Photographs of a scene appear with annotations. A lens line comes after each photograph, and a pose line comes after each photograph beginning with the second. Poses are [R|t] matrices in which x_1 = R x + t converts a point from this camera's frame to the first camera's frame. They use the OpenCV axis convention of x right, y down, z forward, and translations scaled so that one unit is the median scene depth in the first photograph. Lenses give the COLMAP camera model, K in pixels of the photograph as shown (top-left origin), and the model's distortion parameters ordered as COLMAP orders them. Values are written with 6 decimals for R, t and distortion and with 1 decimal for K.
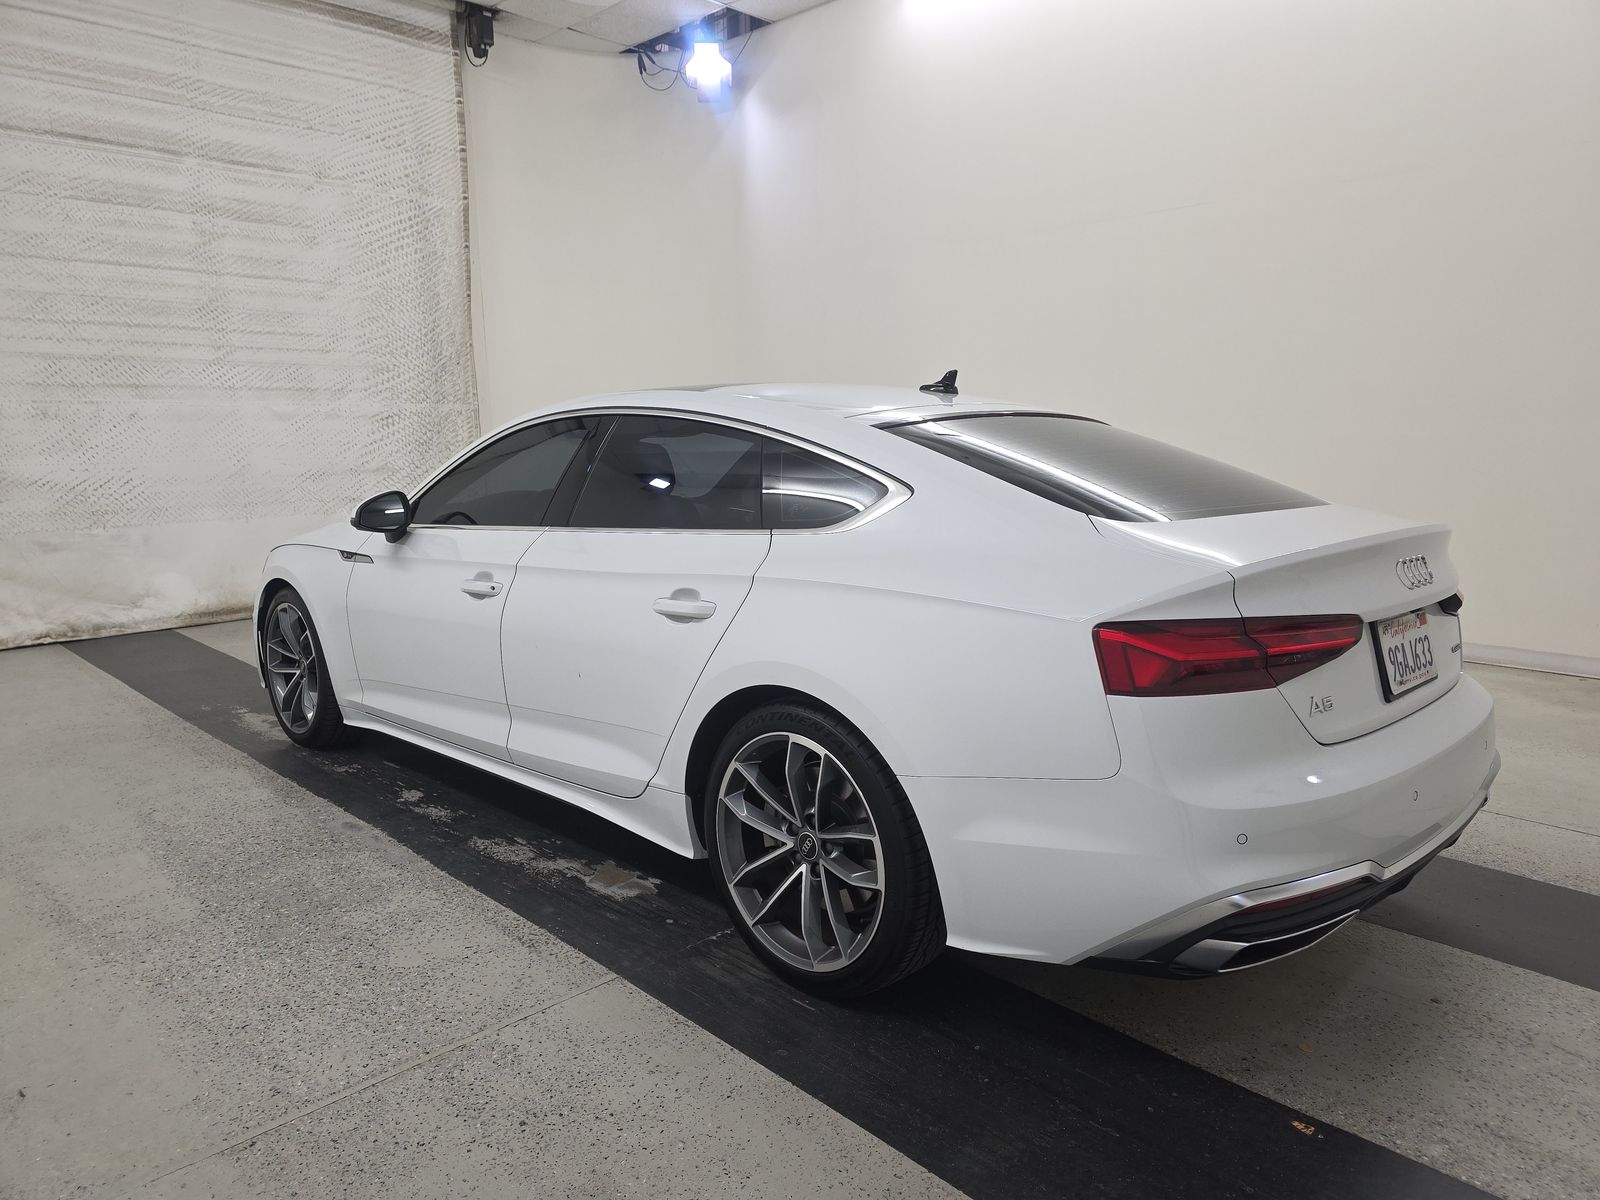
lens RADIAL K [[1058.2, 0, 812.3], [0, 1058.2, 605.6], [0, 0, 1]] dist [0.036144, -0.034954]
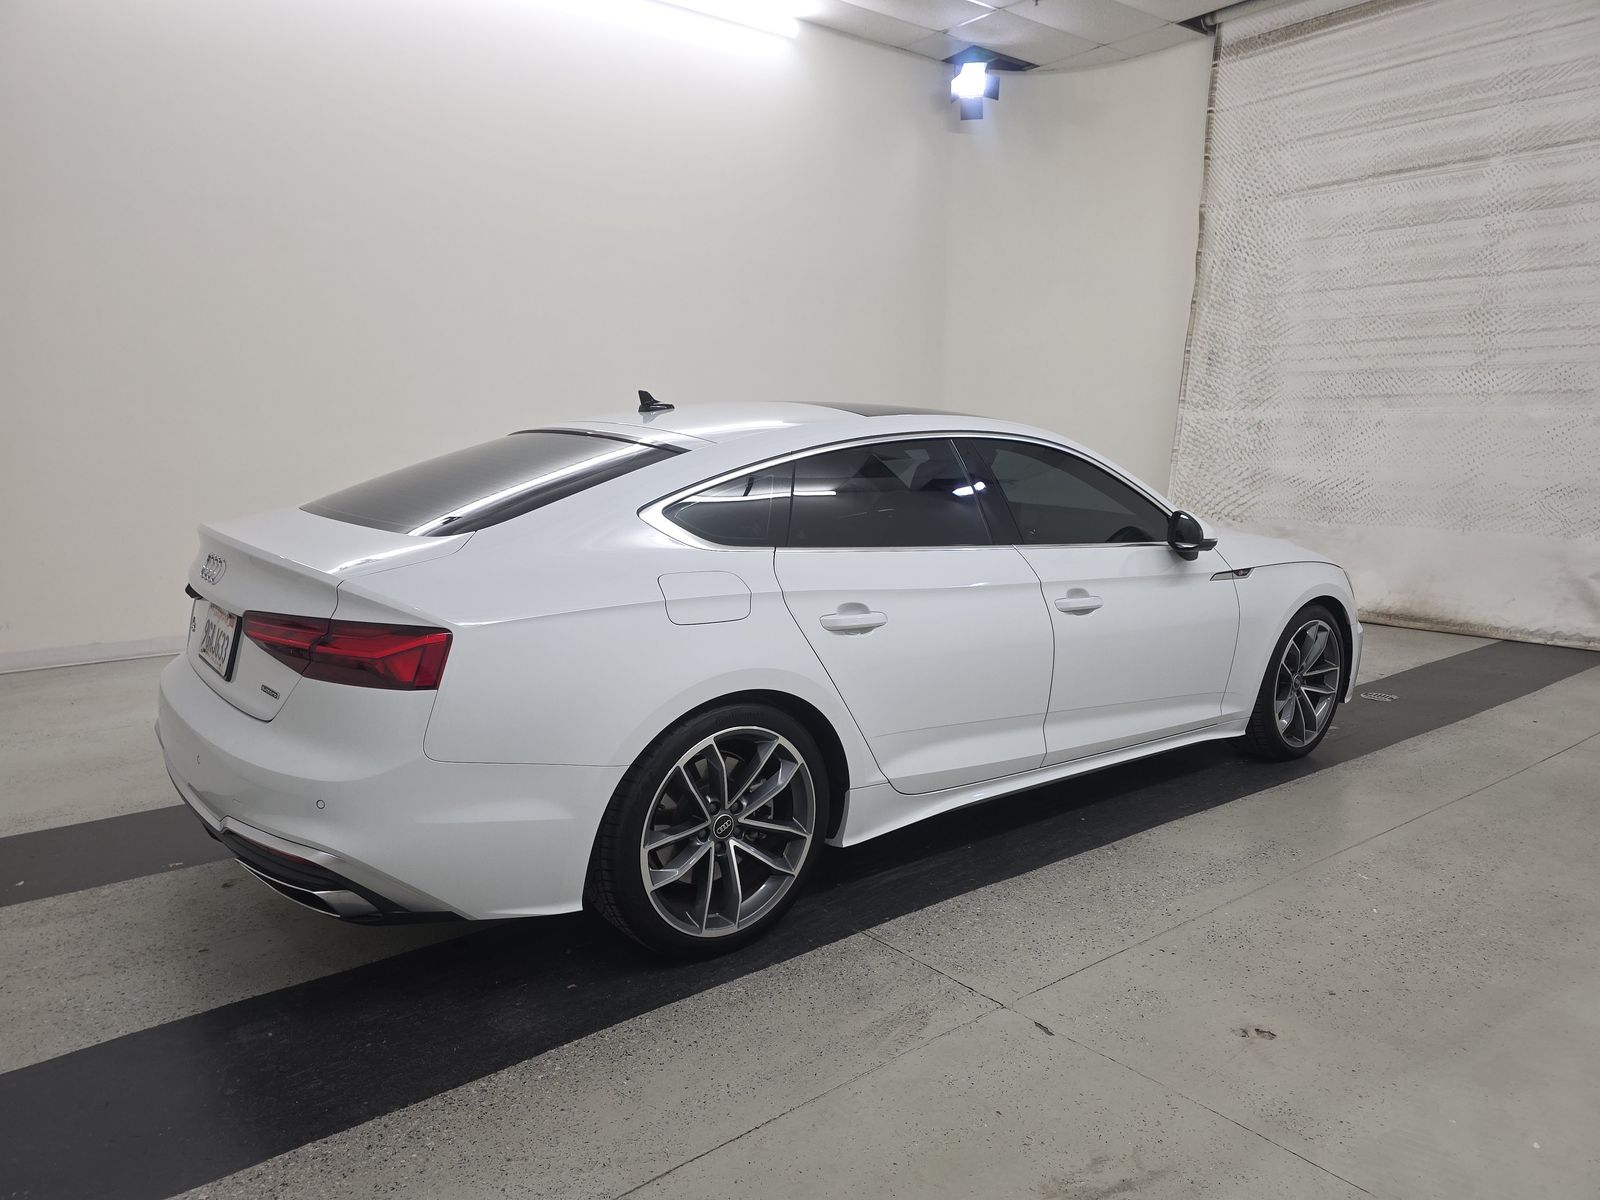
lens RADIAL K [[1058.2, 0, 804.6], [0, 1058.2, 604.9], [0, 0, 1]] dist [0.036144, -0.034954]
pose [[-0.101182, 0.166335, -0.980864, 0.490465], [-0.165915, 0.969296, 0.181488, -0.093965], [0.980935, 0.181104, -0.070478, 0.510601]]
